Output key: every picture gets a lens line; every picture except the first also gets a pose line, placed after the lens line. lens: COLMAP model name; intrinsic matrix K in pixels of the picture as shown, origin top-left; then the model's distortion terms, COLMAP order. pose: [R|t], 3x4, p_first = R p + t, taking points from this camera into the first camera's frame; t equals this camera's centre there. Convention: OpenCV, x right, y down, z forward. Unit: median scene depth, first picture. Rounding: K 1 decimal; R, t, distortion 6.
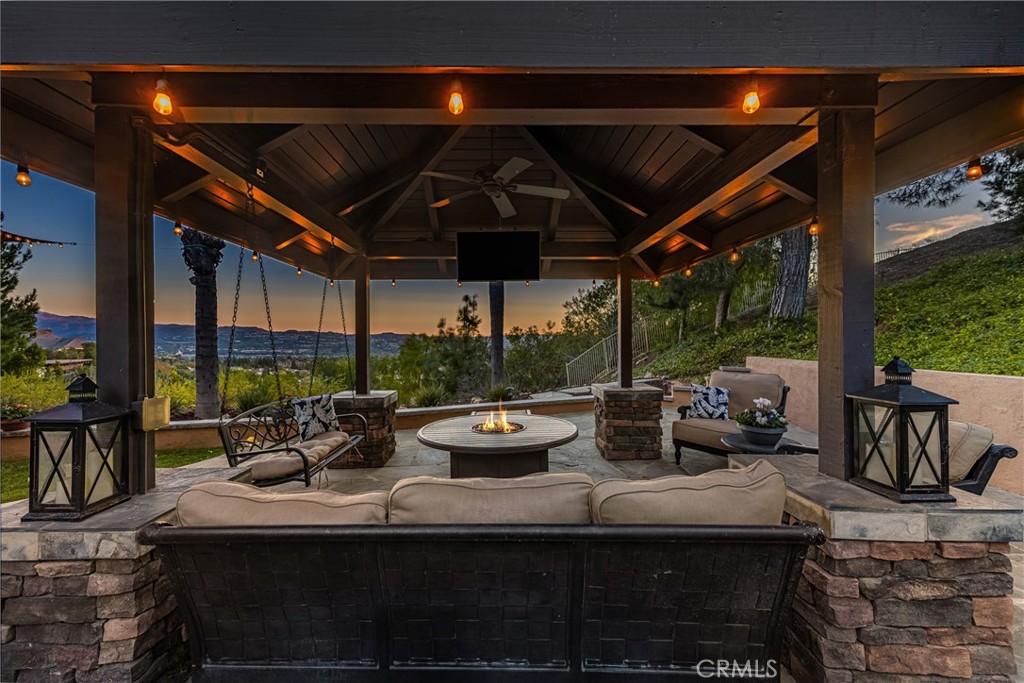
lens RADIAL K [[417.9, 0, 509.5], [0, 417.9, 342.8], [0, 0, 1]] dist [0.003771, 0.000398]
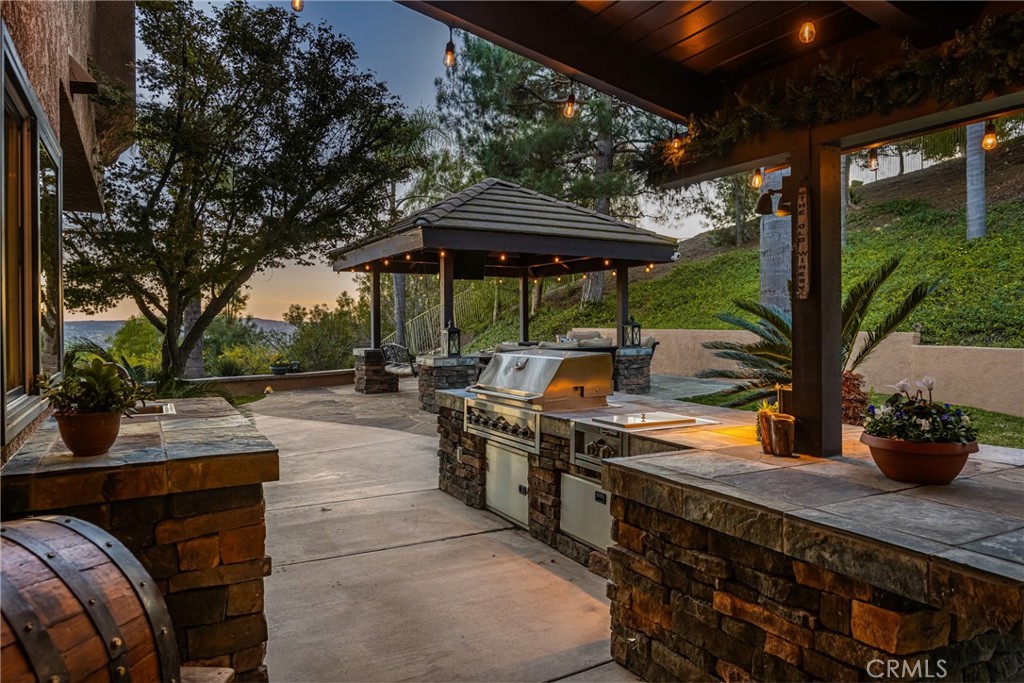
lens RADIAL K [[654.2, 0, 511.2], [0, 654.2, 336.7], [0, 0, 1]] dist [0.002802, 0.000199]
pose [[0.878691, -0.009411, 0.477298, -0.812727], [0.005122, 0.999934, 0.010288, 0.043507], [-0.477363, -0.006596, 0.878681, -1.040679]]
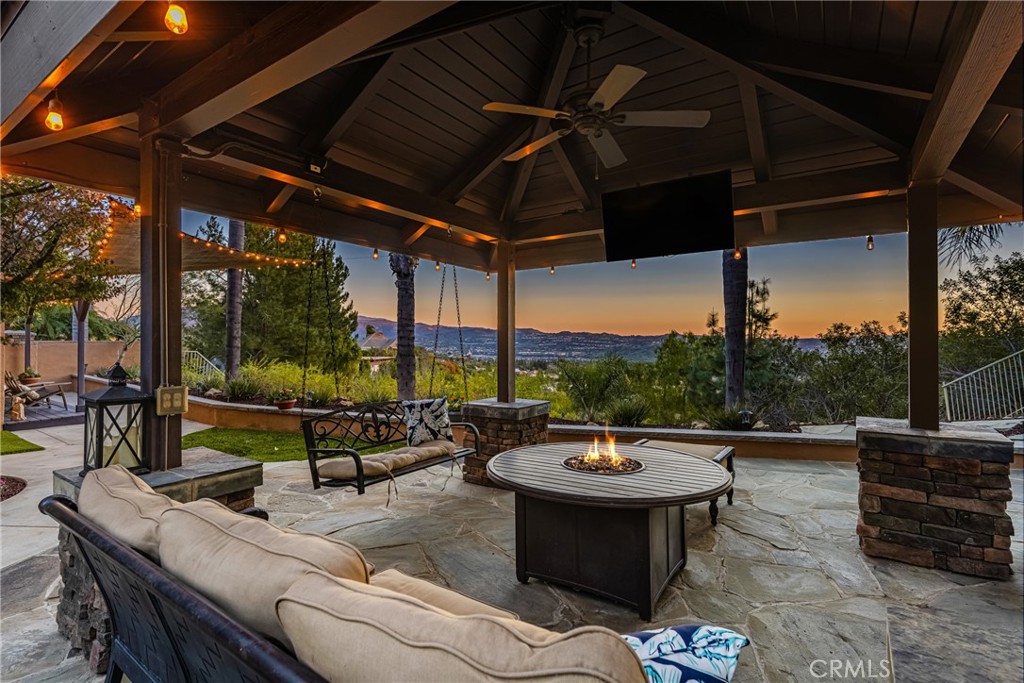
lens RADIAL K [[494.1, 0, 486.6], [0, 494.1, 344.9], [0, 0, 1]] dist [0.005818, 0.000826]
pose [[0.798829, 0.008828, -0.601494, 0.155581], [-0.009762, 0.999951, 0.001712, 0.002308], [0.601479, 0.004504, 0.798876, 0.111824]]
